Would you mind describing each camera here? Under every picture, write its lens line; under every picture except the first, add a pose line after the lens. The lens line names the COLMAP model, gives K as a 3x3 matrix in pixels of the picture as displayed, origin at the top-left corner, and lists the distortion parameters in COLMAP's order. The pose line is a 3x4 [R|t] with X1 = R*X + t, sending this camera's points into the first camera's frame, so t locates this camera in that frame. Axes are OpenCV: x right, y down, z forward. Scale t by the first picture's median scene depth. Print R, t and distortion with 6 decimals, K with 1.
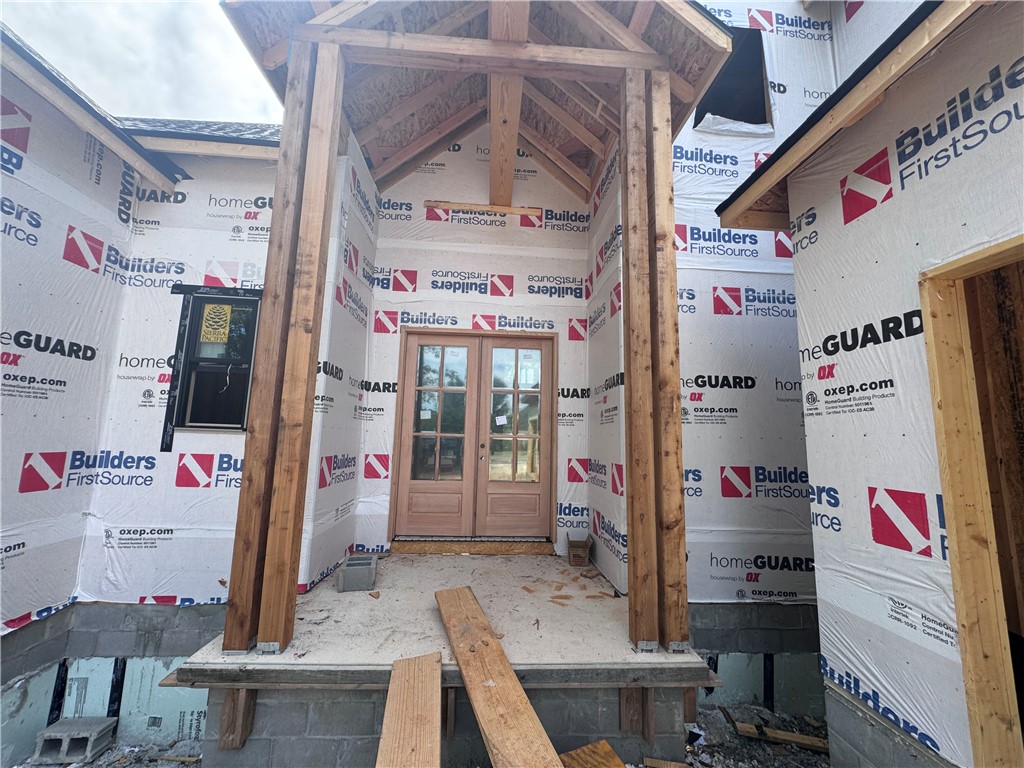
lens RADIAL K [[409.0, 0, 513.1], [0, 409.0, 381.4], [0, 0, 1]] dist [-0.002516, -0.000147]
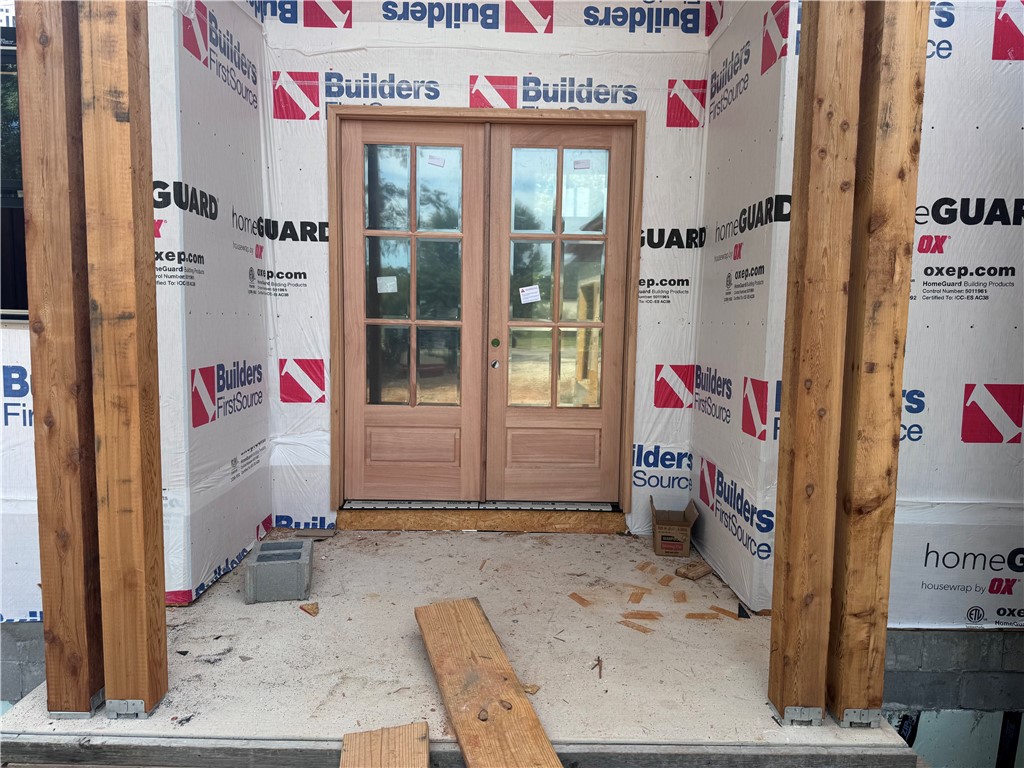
lens RADIAL K [[718.2, 0, 509.4], [0, 718.2, 386.4], [0, 0, 1]] dist [0.035230, -0.034802]
pose [[0.998492, -0.001234, -0.054892, -0.006595], [0.014269, 0.971227, 0.237728, -0.010462], [0.053019, -0.238152, 0.969780, 0.105486]]
